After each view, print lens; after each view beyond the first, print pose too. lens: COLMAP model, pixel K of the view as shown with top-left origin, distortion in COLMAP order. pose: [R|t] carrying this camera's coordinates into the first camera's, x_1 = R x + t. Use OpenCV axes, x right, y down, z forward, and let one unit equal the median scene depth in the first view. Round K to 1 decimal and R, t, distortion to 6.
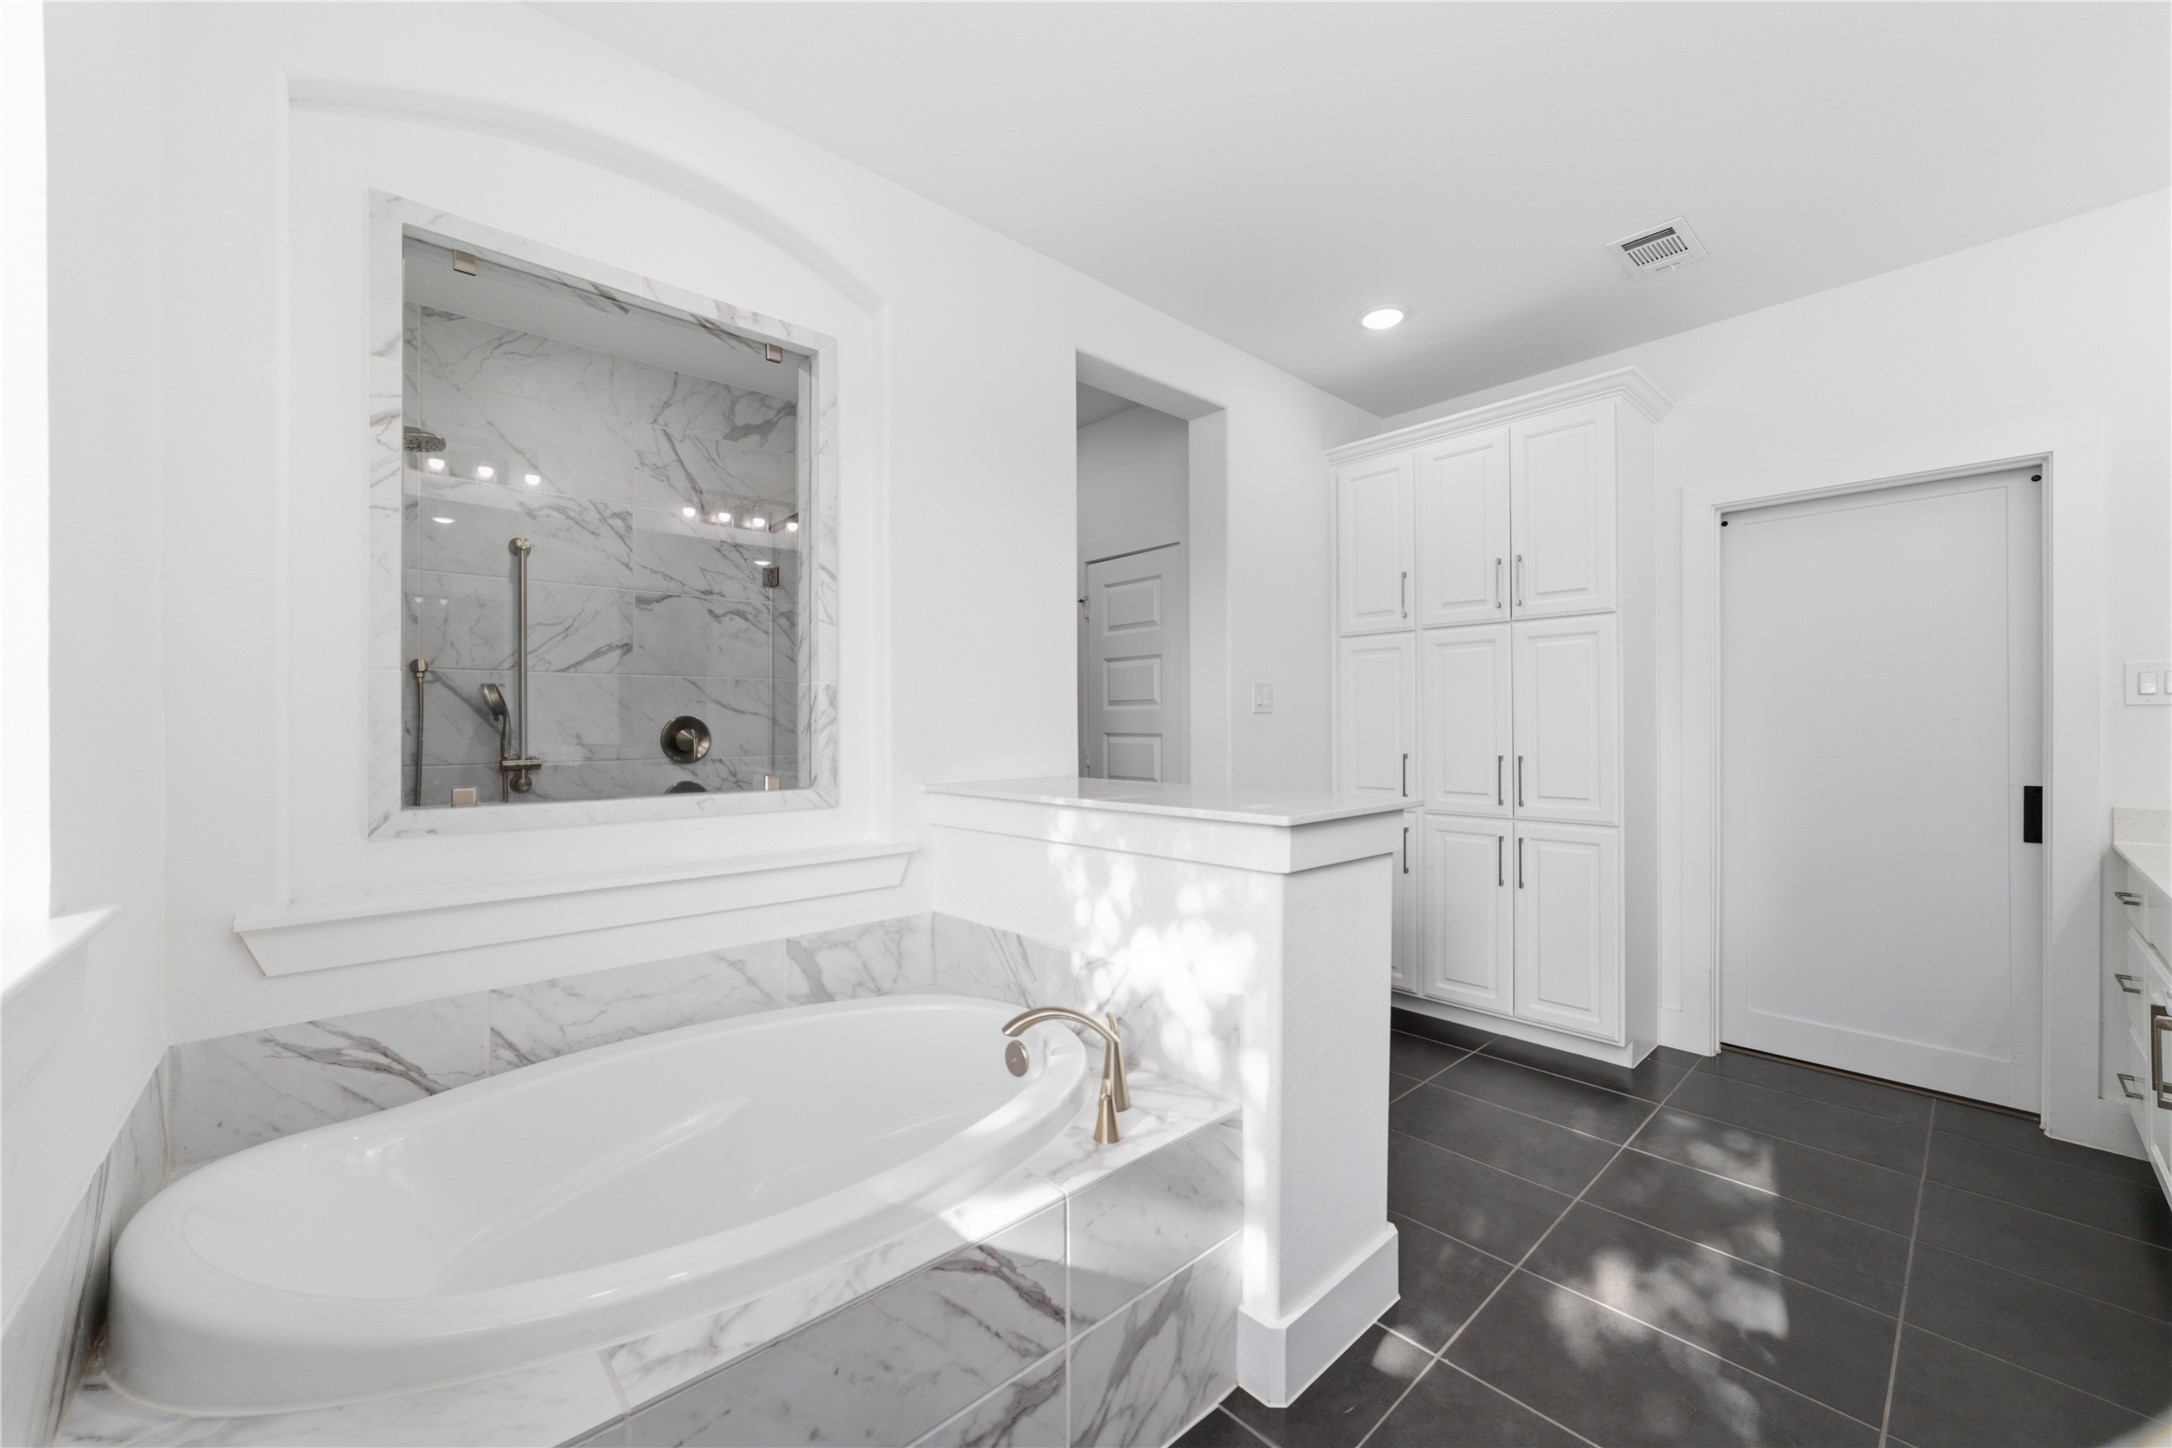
lens RADIAL K [[834.6, 0, 1084.8], [0, 834.6, 721.4], [0, 0, 1]] dist [-0.015449, 0.003173]
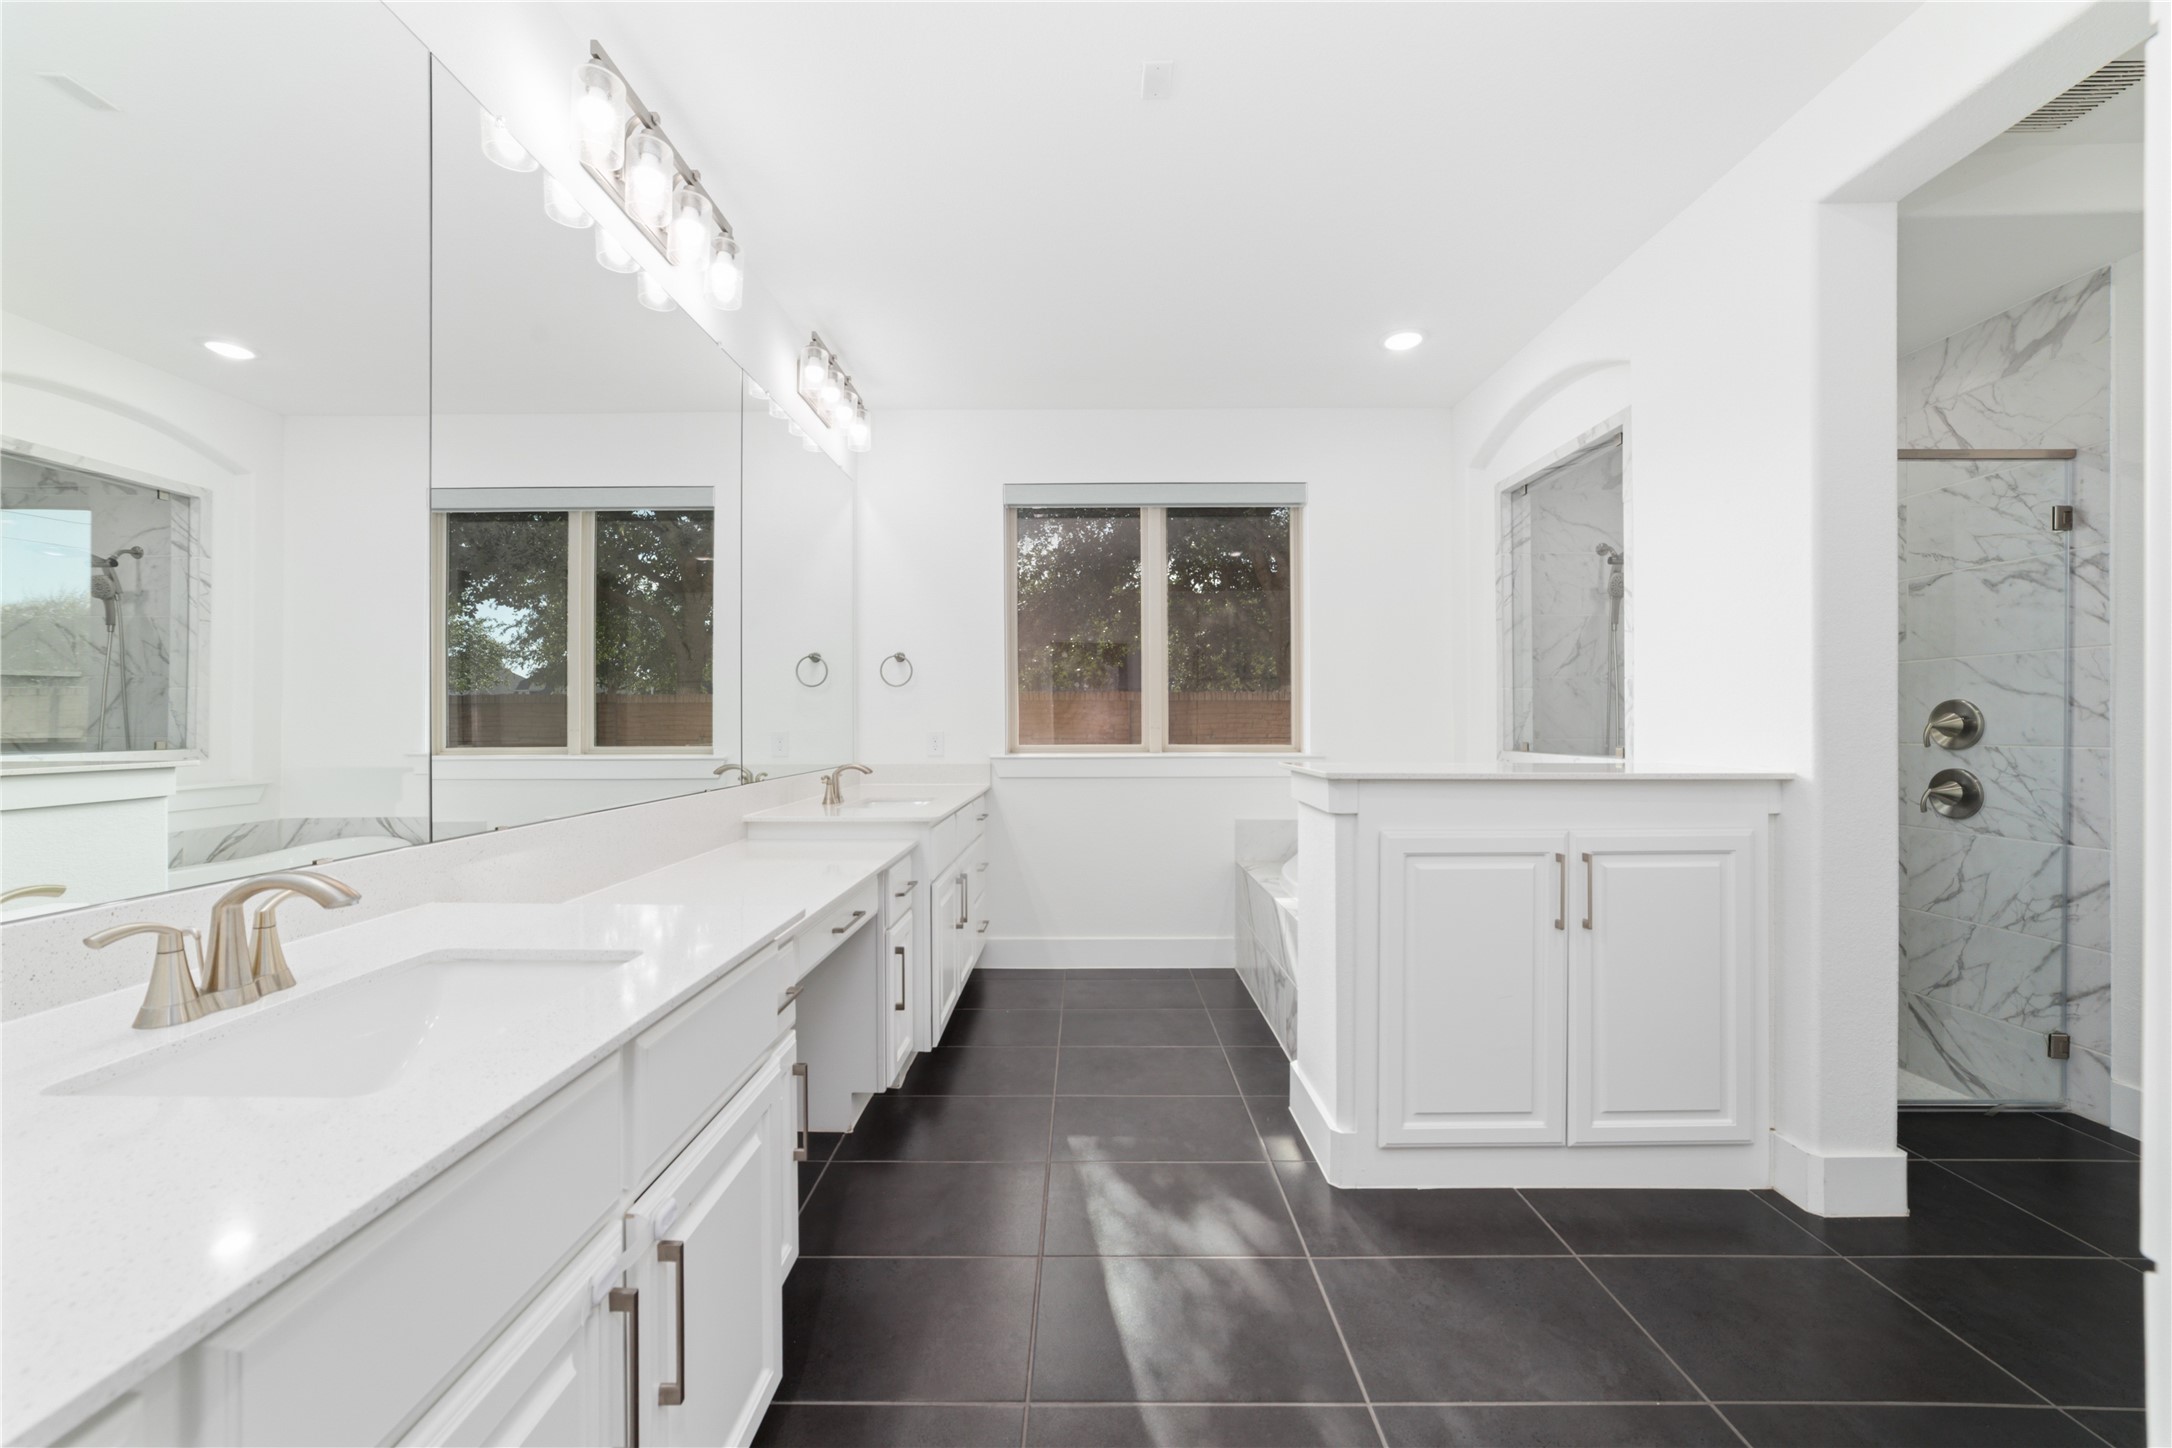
lens RADIAL K [[834.6, 0, 1080.2], [0, 834.6, 725.4], [0, 0, 1]] dist [-0.015449, 0.003173]
pose [[-0.679209, 0.008293, -0.733898, 0.840834], [0.010399, 0.999945, 0.001675, 0.010380], [0.733871, -0.006494, -0.679257, 0.868122]]
